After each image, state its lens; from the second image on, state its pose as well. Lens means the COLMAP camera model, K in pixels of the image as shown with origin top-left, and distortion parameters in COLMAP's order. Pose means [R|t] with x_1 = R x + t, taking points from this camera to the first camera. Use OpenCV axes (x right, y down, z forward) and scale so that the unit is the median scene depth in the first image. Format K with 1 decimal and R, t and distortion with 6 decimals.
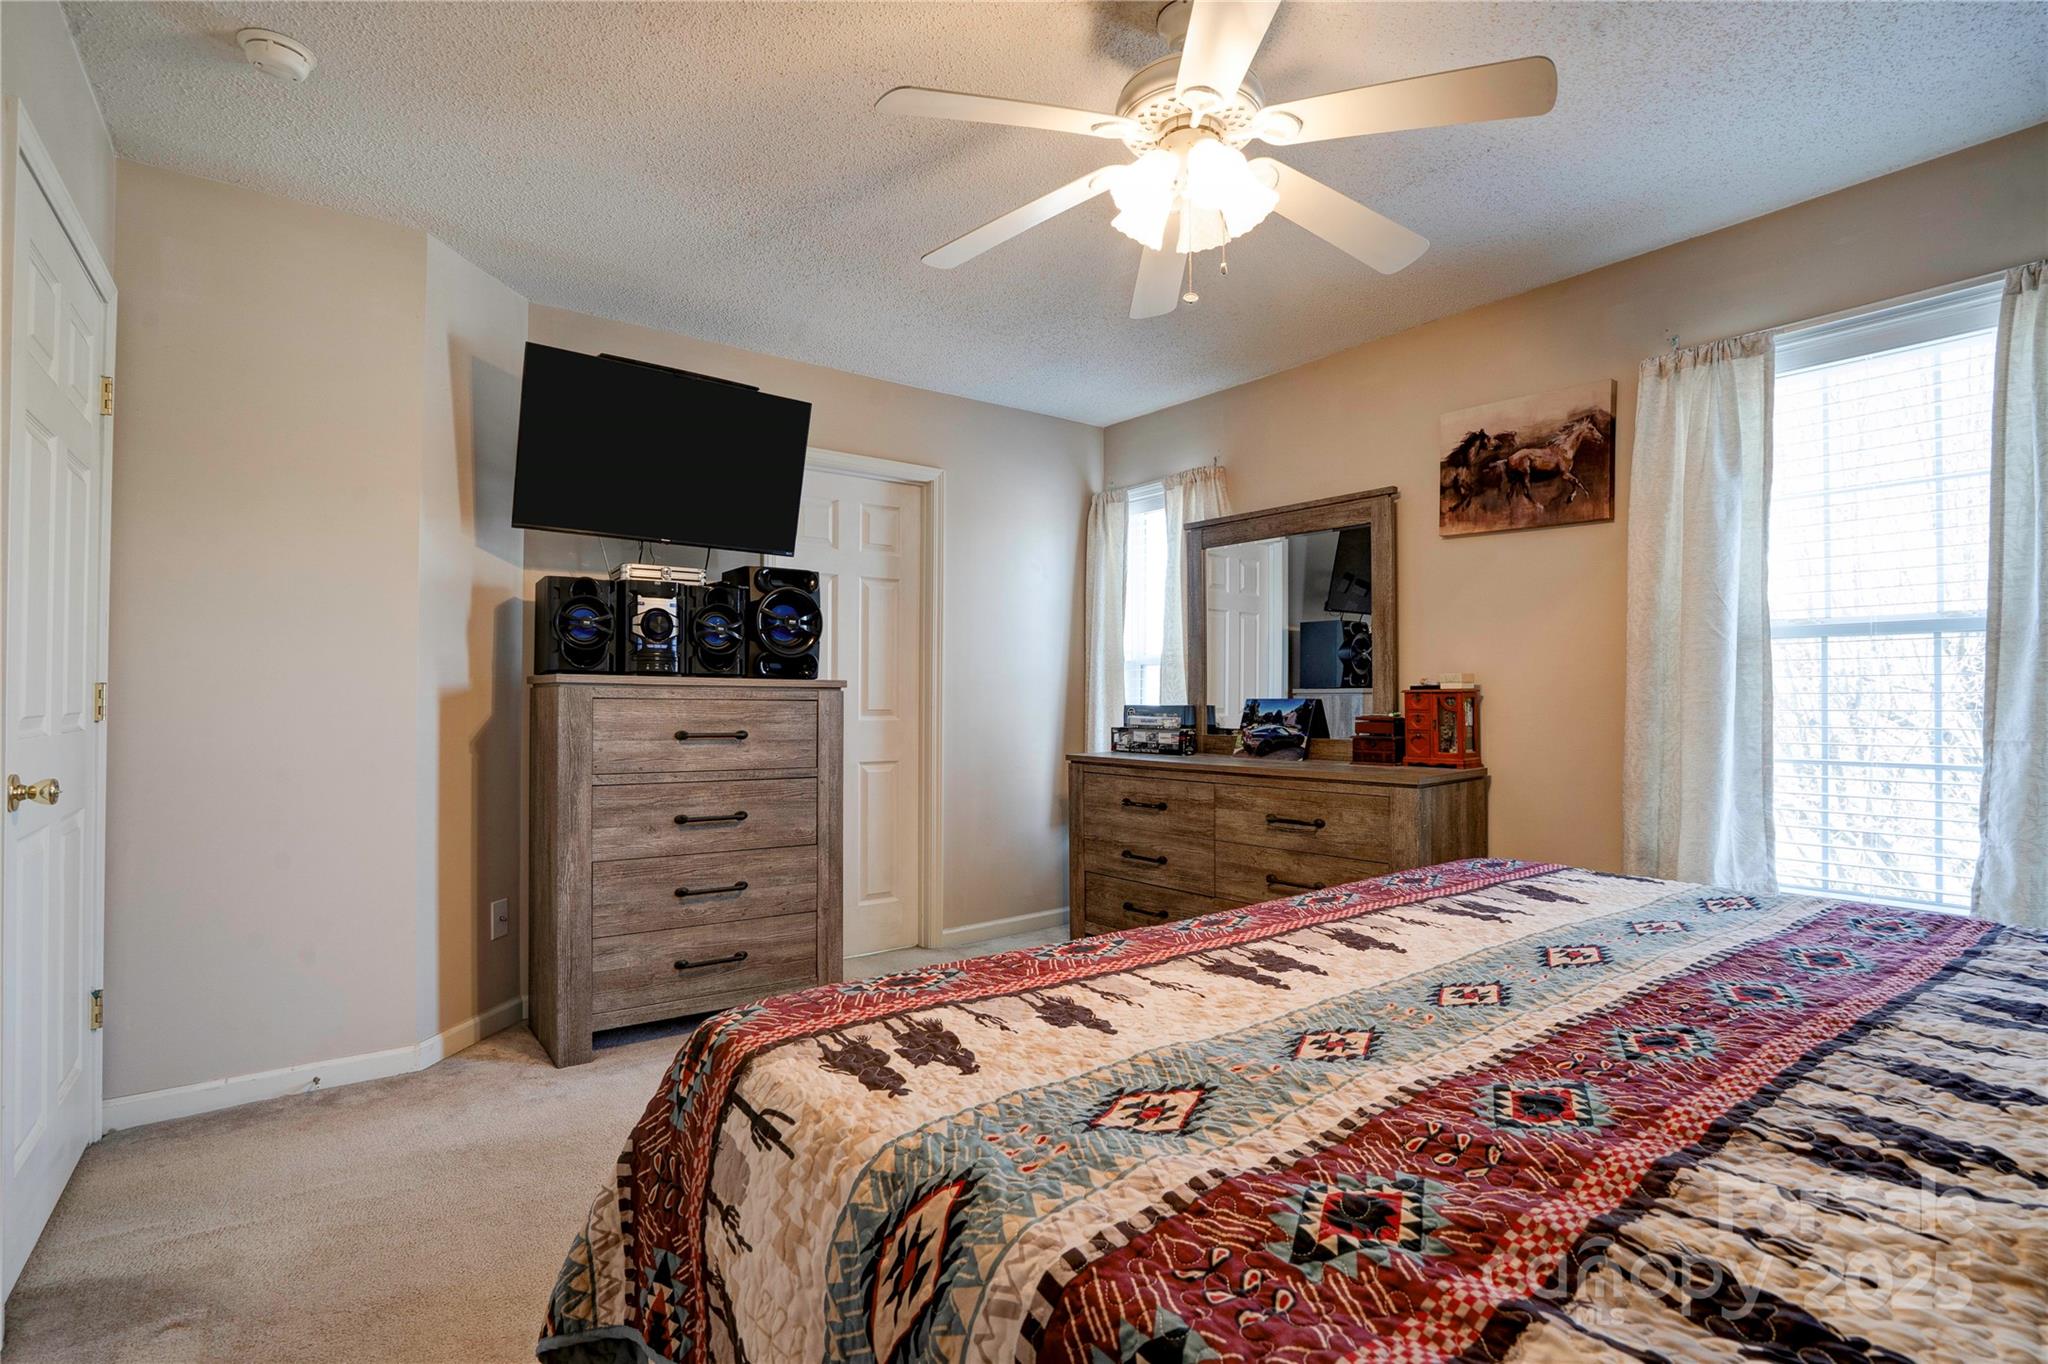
lens RADIAL K [[975.2, 0, 1021.7], [0, 975.2, 690.7], [0, 0, 1]] dist [-0.065675, 0.033179]
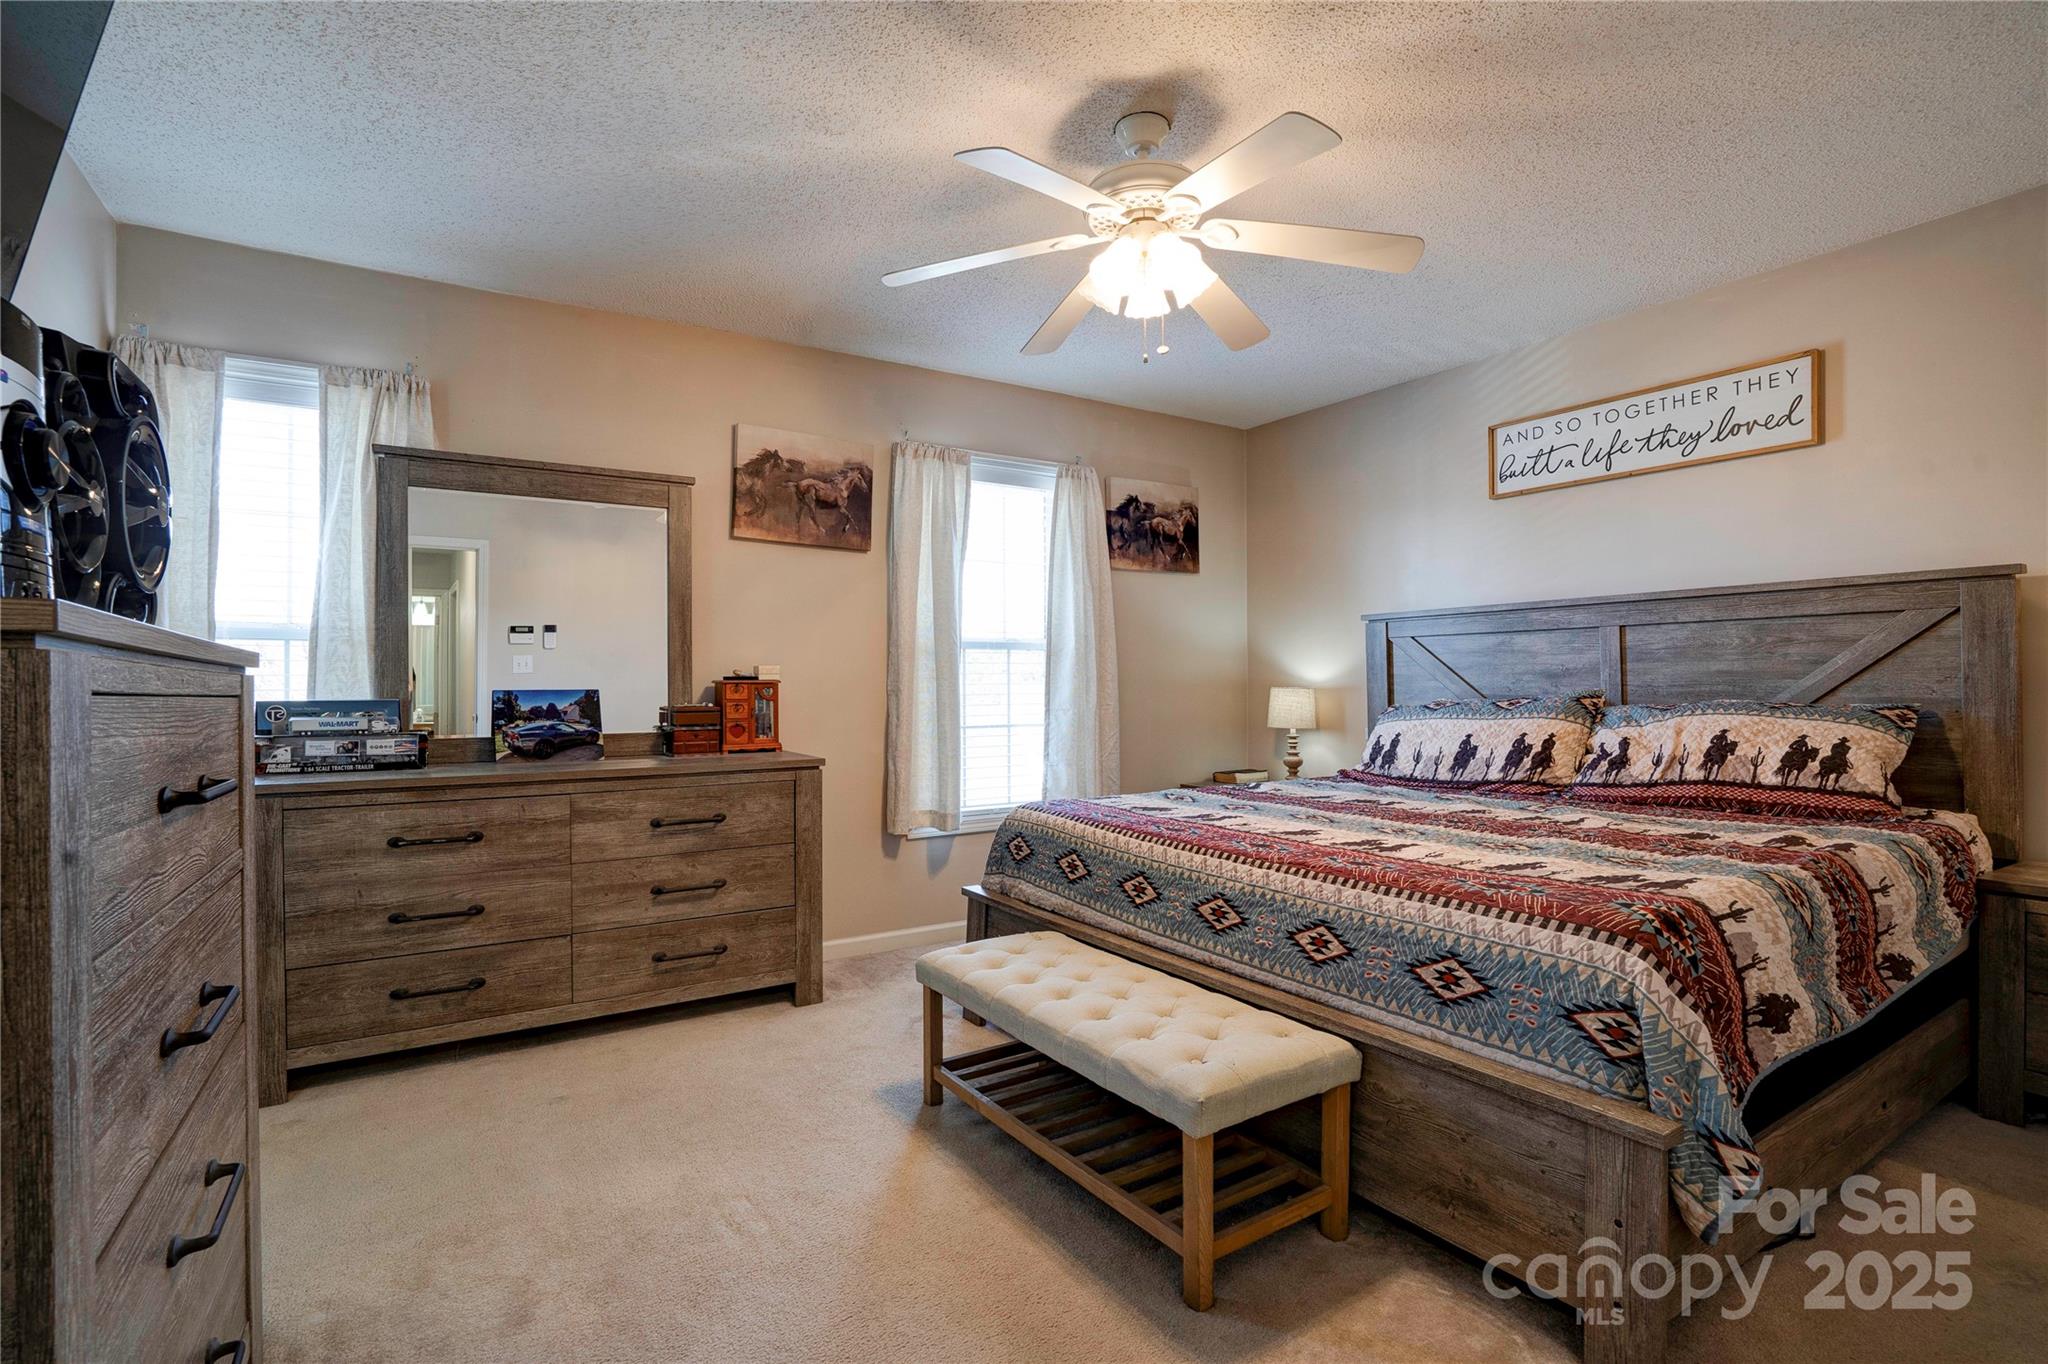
lens RADIAL K [[960.1, 0, 1015.4], [0, 960.1, 686.1], [0, 0, 1]] dist [-0.068140, 0.033477]
pose [[0.087976, -0.001113, 0.996122, -0.598387], [-0.003967, 0.999991, 0.001467, 0.002605], [-0.996115, -0.004081, 0.087970, 0.603661]]
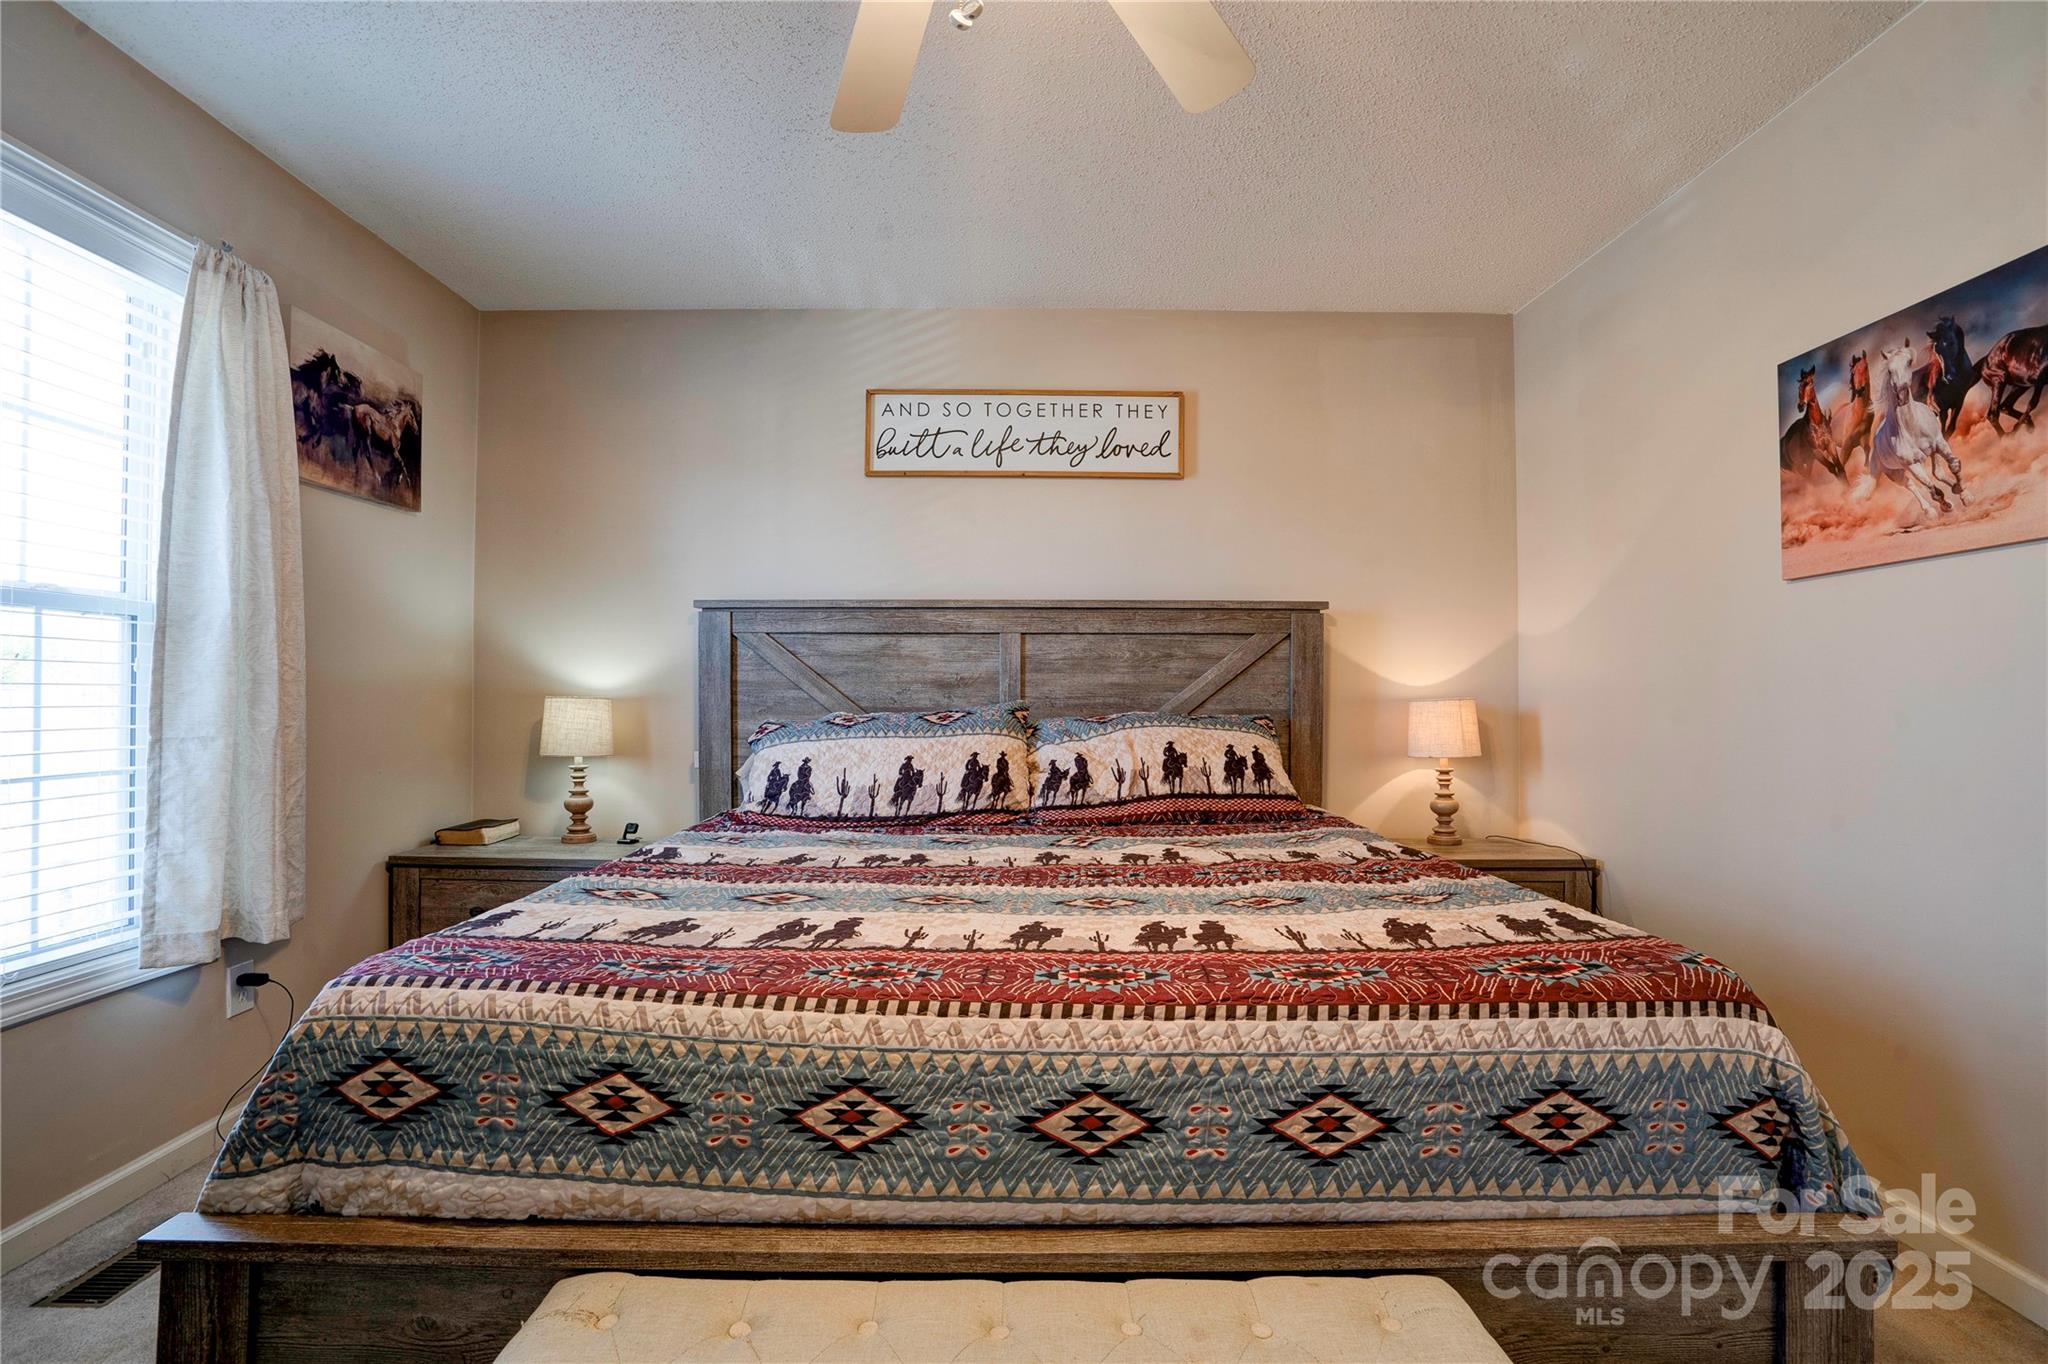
lens RADIAL K [[960.1, 0, 1015.4], [0, 960.1, 686.1], [0, 0, 1]] dist [-0.068140, 0.033477]
pose [[-0.799432, 0.003454, 0.600747, -0.106952], [-0.009497, 0.999786, -0.018387, 0.007625], [-0.600682, -0.020405, -0.799228, 0.820067]]
